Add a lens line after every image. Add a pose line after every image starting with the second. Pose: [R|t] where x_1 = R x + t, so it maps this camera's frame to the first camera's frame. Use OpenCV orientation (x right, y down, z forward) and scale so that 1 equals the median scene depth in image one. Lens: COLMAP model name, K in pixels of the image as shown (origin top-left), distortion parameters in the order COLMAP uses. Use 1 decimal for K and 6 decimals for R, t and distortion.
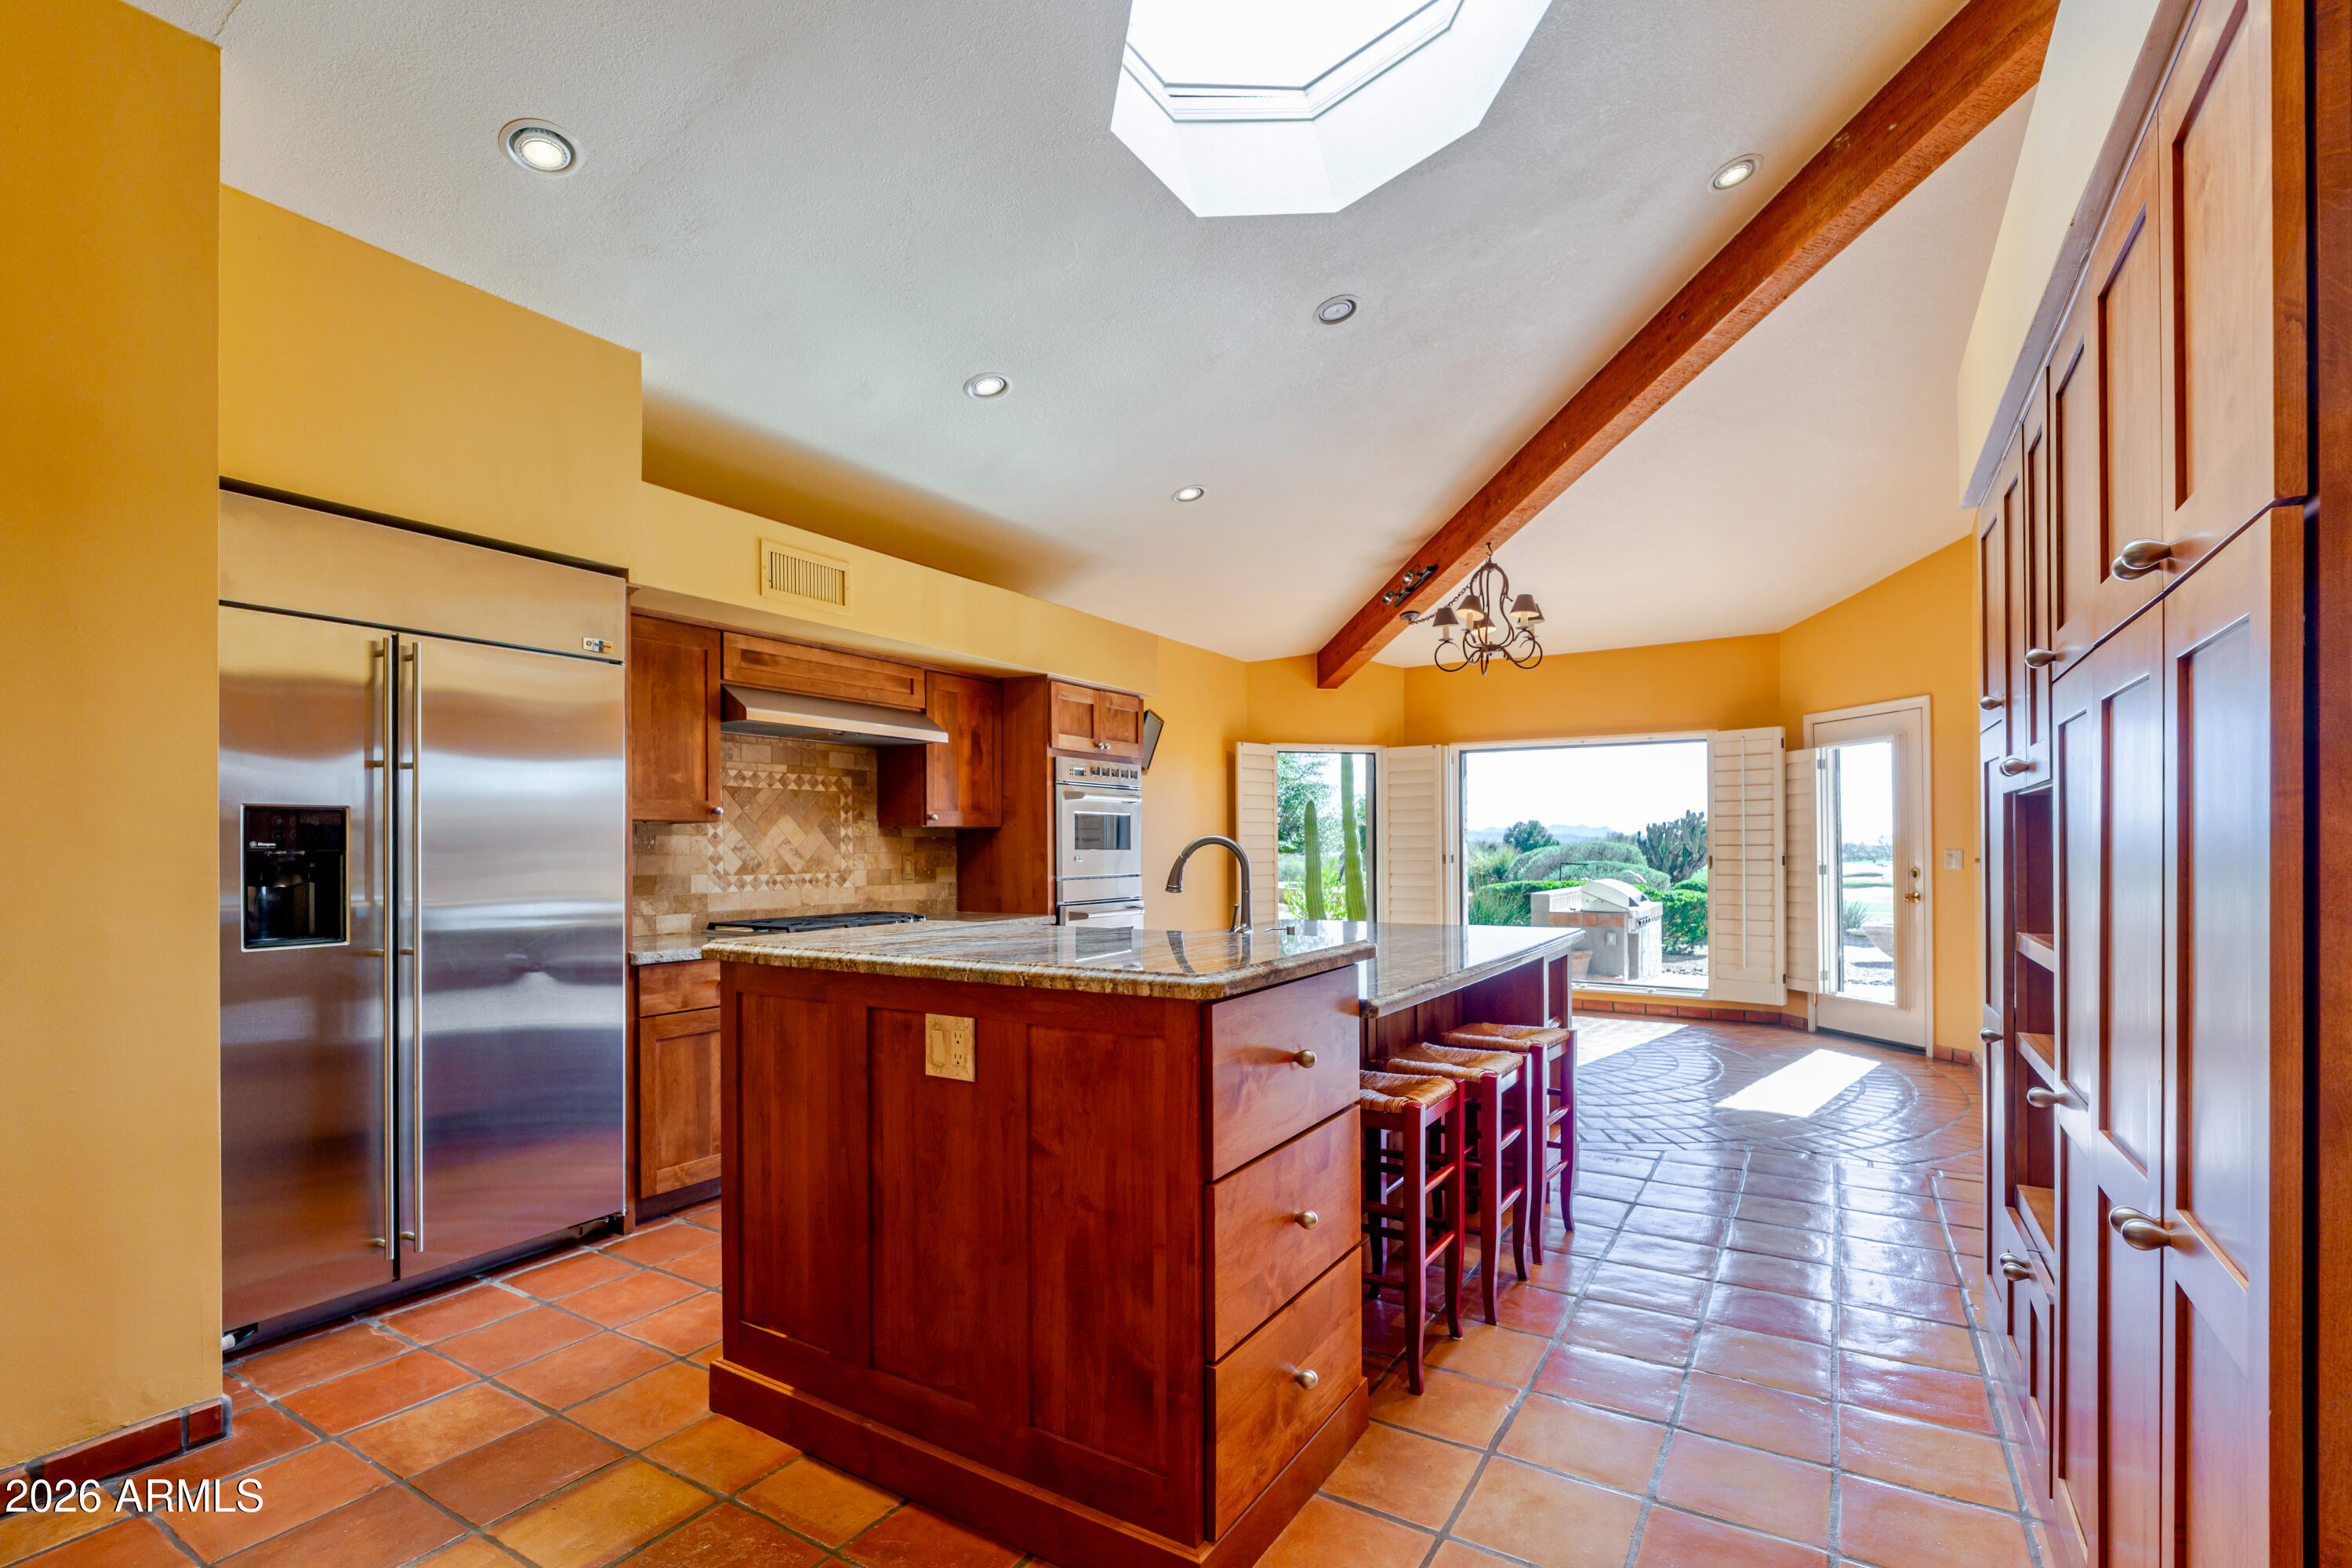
lens RADIAL K [[1067.8, 0, 1170.9], [0, 1067.8, 840.1], [0, 0, 1]] dist [-0.001402, -0.000822]
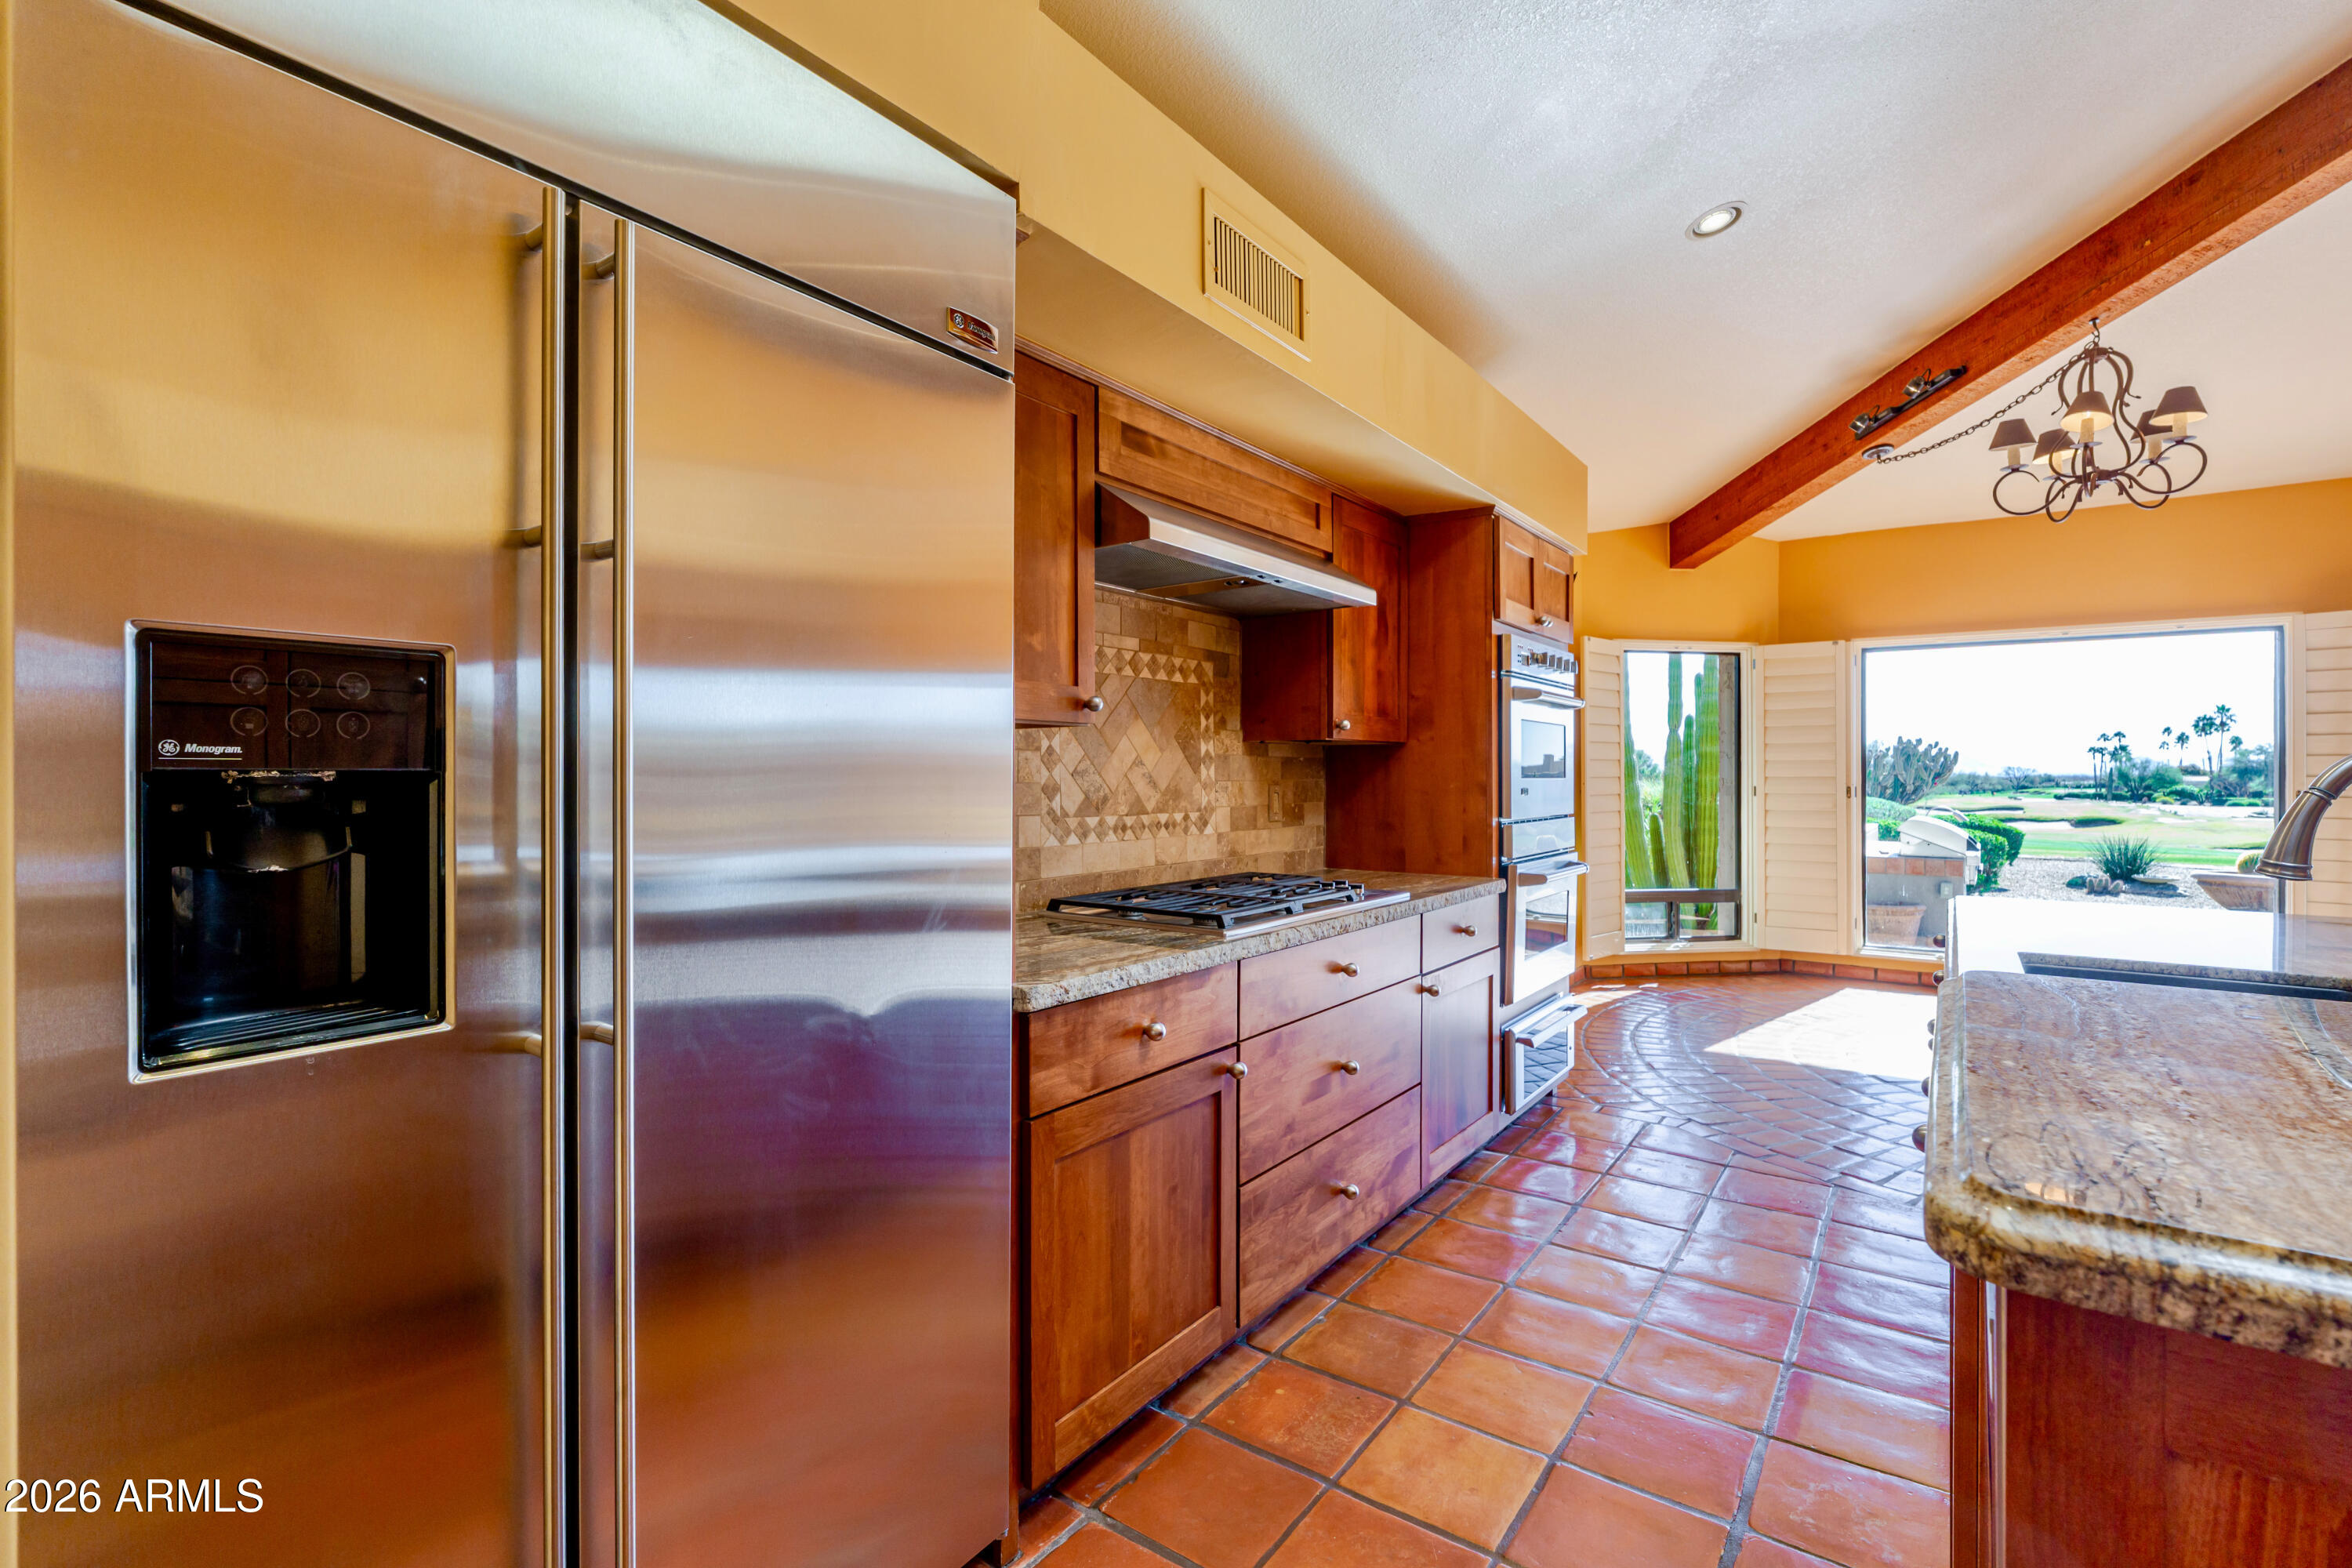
lens RADIAL K [[1067.8, 0, 1169.6], [0, 1067.8, 771.9], [0, 0, 1]] dist [-0.001402, -0.000822]
pose [[0.996308, 0.003835, -0.085771, -0.279055], [-0.003547, 0.999988, 0.003501, 0.004753], [0.085783, -0.003184, 0.996309, 0.370438]]
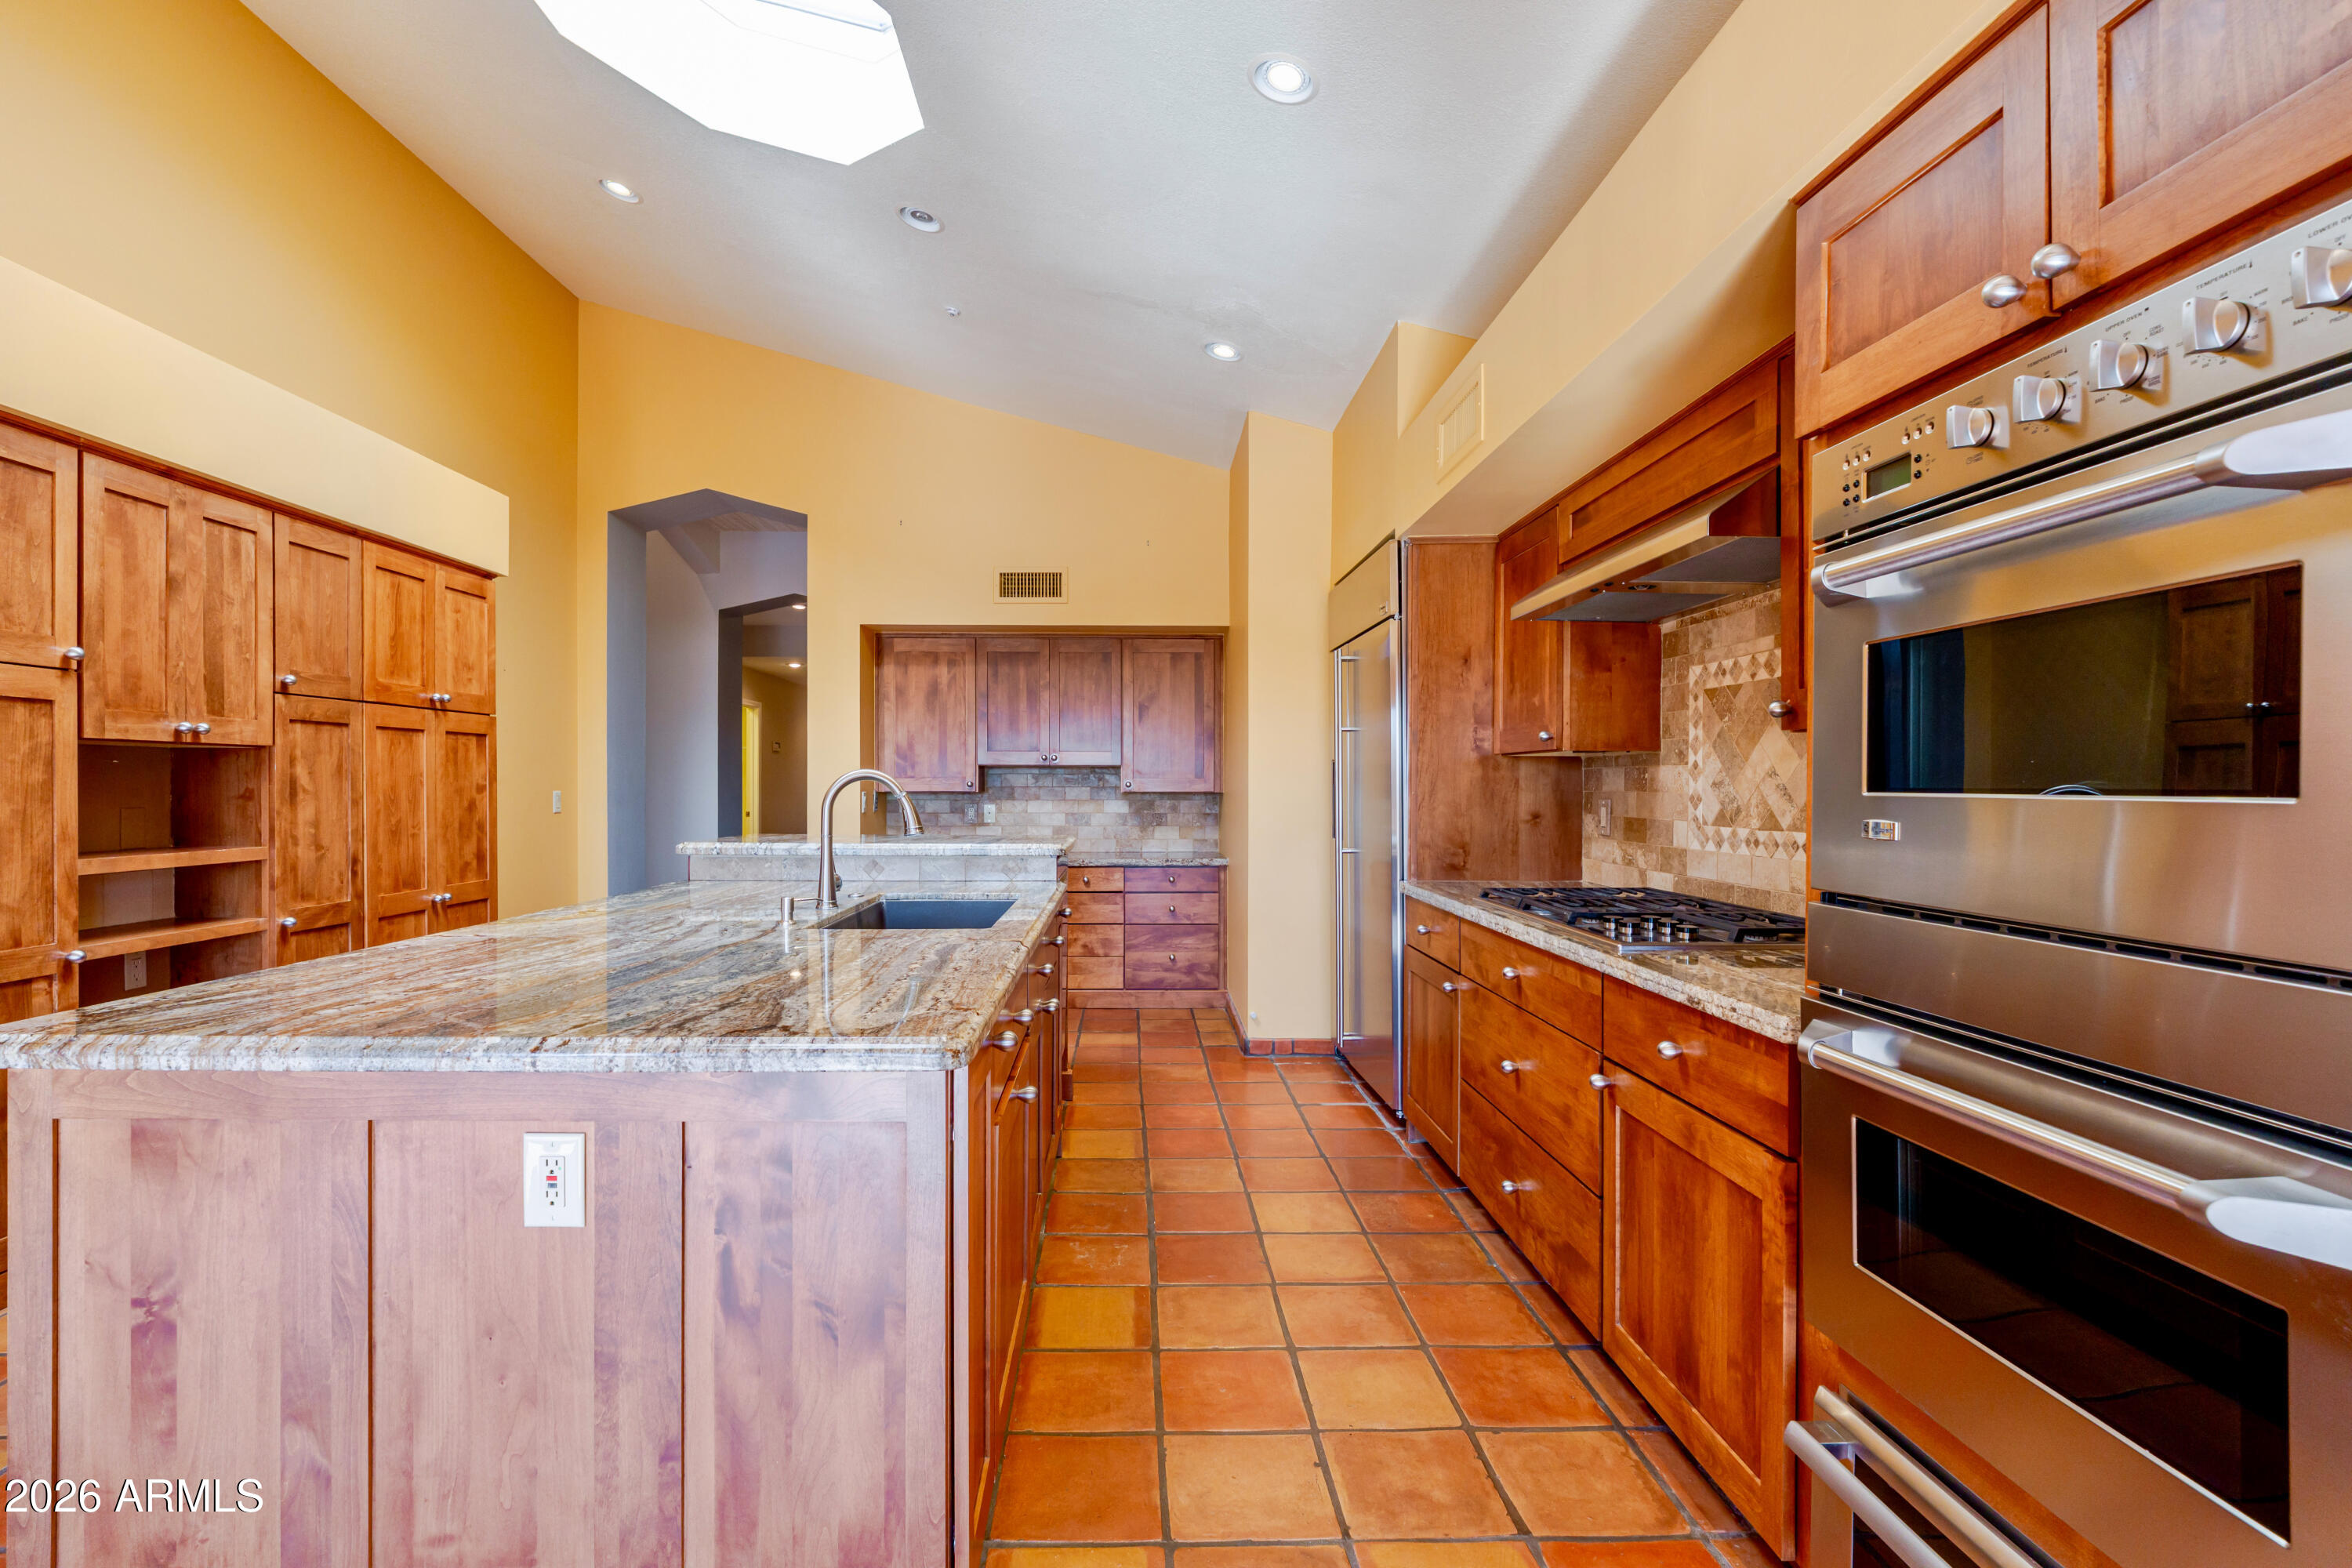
lens RADIAL K [[1067.8, 0, 1168.8], [0, 1067.8, 788.7], [0, 0, 1]] dist [-0.001402, -0.000822]
pose [[-0.829247, -0.000982, -0.558881, 0.206978], [0.000498, 0.999997, -0.002495, 0.011088], [0.558882, -0.002348, -0.829244, 1.242831]]
